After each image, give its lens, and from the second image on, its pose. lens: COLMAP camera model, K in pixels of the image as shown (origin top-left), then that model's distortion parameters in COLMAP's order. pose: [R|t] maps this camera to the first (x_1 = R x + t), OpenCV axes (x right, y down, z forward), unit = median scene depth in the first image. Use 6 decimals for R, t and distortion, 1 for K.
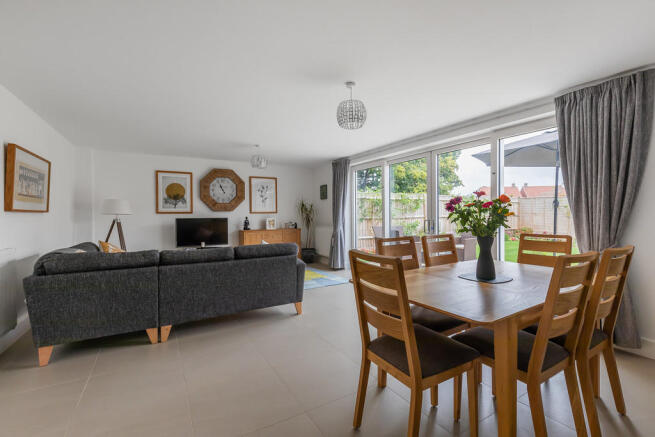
lens RADIAL K [[306.6, 0, 347.7], [0, 306.6, 214.3], [0, 0, 1]] dist [-0.012760, 0.000184]
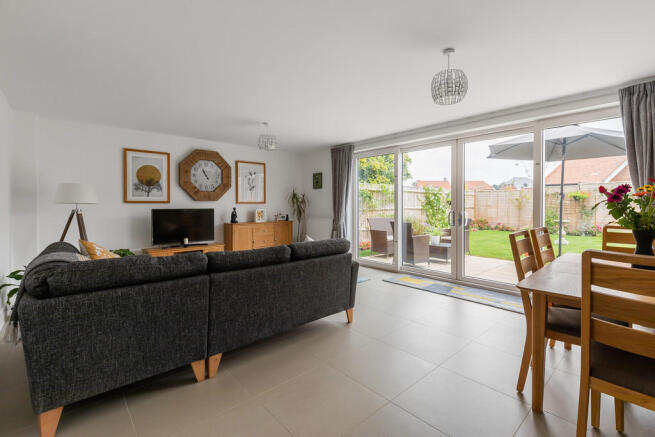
lens RADIAL K [[306.6, 0, 338.8], [0, 306.6, 207.5], [0, 0, 1]] dist [-0.012760, 0.000184]
pose [[0.981748, 0.004651, 0.190129, -0.318905], [-0.005501, 0.999977, 0.003944, 0.005072], [-0.190107, -0.004918, 0.981751, 0.160509]]
